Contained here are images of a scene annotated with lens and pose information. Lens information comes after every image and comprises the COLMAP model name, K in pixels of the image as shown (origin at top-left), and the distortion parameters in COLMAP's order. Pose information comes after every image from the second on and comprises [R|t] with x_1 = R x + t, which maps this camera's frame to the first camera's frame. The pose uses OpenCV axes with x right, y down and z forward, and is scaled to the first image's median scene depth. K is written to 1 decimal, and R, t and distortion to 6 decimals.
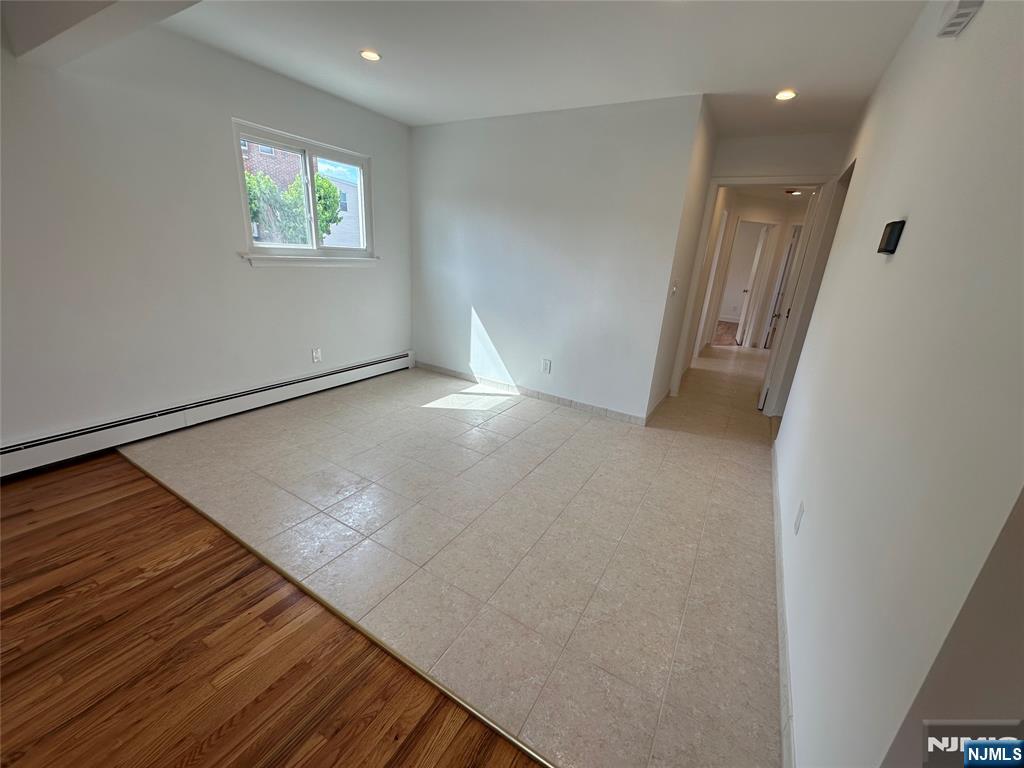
lens RADIAL K [[409.8, 0, 514.1], [0, 409.8, 384.3], [0, 0, 1]] dist [-0.002871, 0.000985]
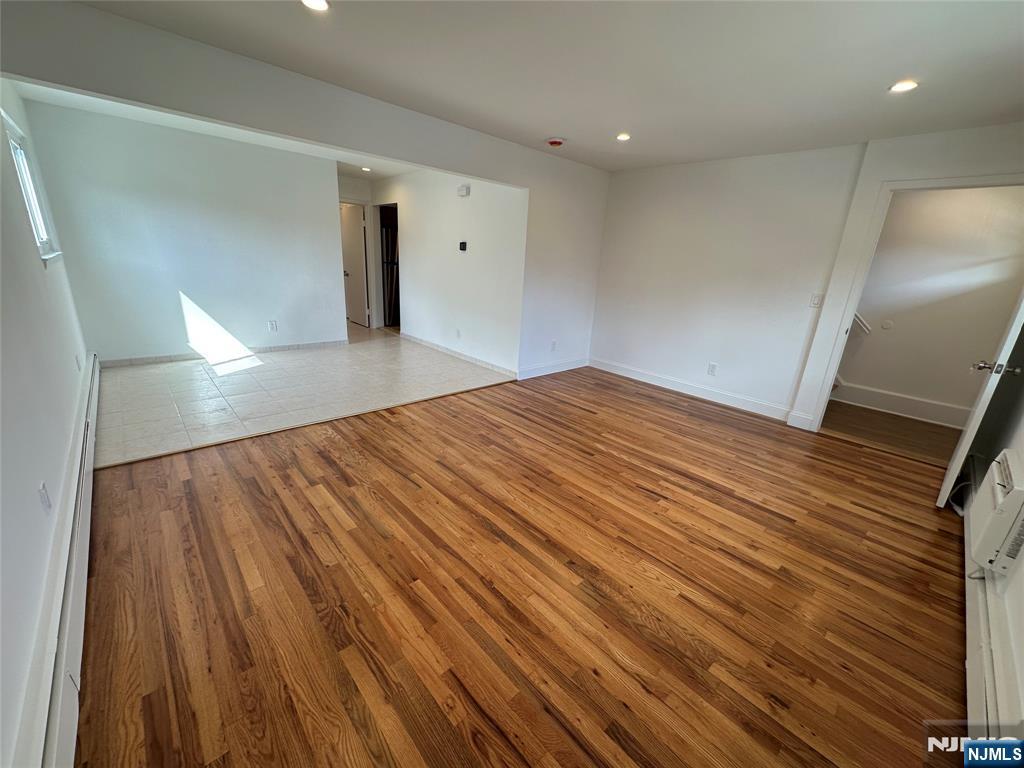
lens RADIAL K [[409.8, 0, 512.1], [0, 409.8, 383.5], [0, 0, 1]] dist [-0.002871, 0.000985]
pose [[0.281038, -0.333525, 0.899877, -2.074747], [0.258800, 0.929269, 0.263593, -0.039078], [-0.924143, 0.158809, 0.347477, -0.411556]]
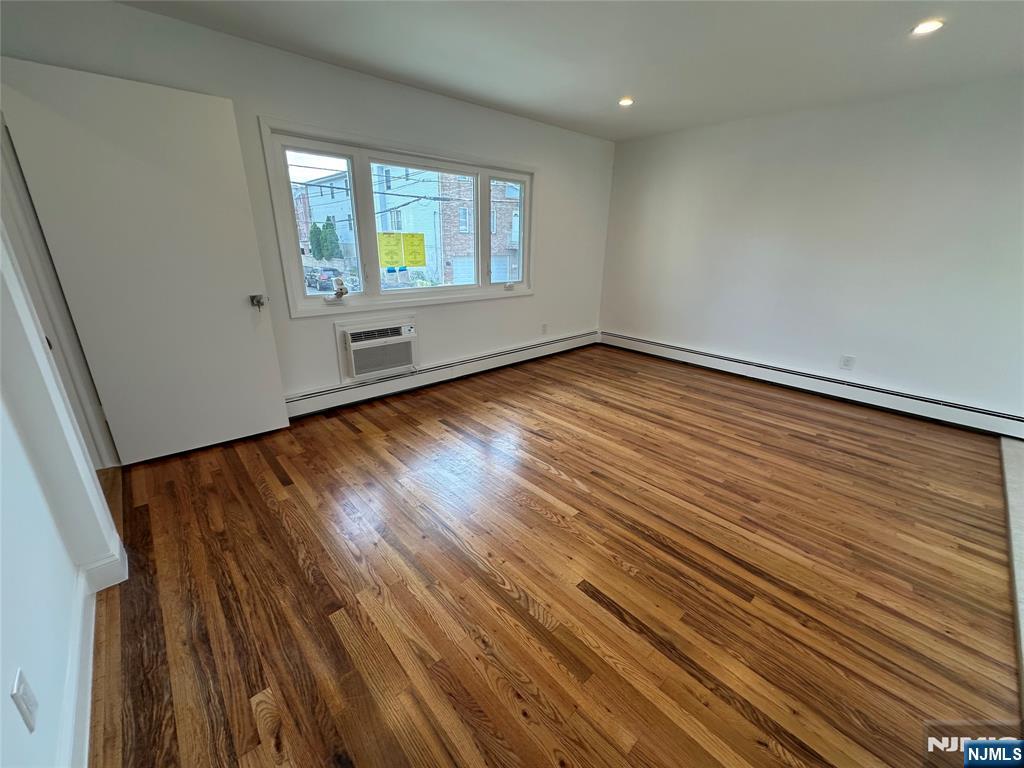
lens RADIAL K [[409.8, 0, 513.5], [0, 409.8, 383.0], [0, 0, 1]] dist [-0.002871, 0.000985]
pose [[-0.283361, 0.246354, -0.926831, 0.706699], [-0.332623, 0.881204, 0.335919, 0.125861], [0.899483, 0.403472, -0.167755, -0.215266]]
